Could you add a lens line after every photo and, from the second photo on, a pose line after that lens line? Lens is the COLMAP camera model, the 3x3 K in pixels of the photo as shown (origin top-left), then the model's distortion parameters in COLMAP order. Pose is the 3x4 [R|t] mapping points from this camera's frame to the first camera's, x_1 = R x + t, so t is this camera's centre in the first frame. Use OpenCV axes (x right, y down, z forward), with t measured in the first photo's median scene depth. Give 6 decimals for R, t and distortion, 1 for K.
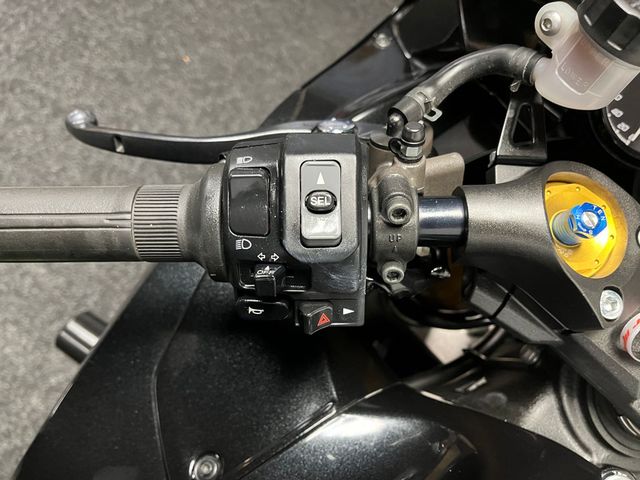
lens RADIAL K [[489.4, 0, 320.0], [0, 489.4, 240.0], [0, 0, 1]] dist [0.038093, -0.008443]
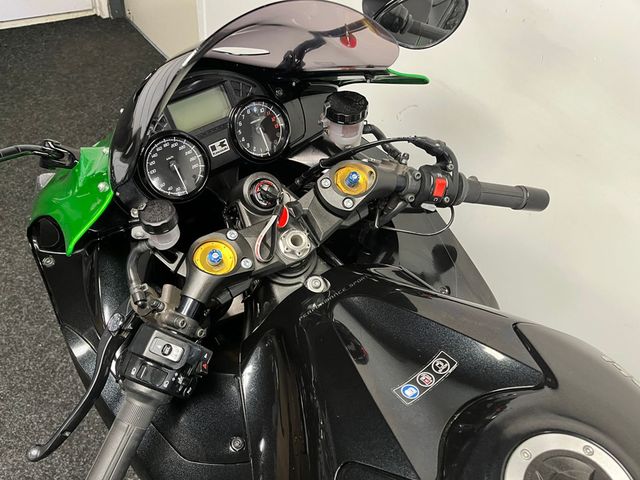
lens RADIAL K [[489.4, 0, 320.0], [0, 489.4, 240.0], [0, 0, 1]] dist [0.038093, -0.008443]
pose [[0.370272, -0.861695, 0.346959, -0.089859], [0.821572, 0.478083, 0.310573, -0.445298], [-0.433495, 0.170055, 0.884965, -1.620940]]
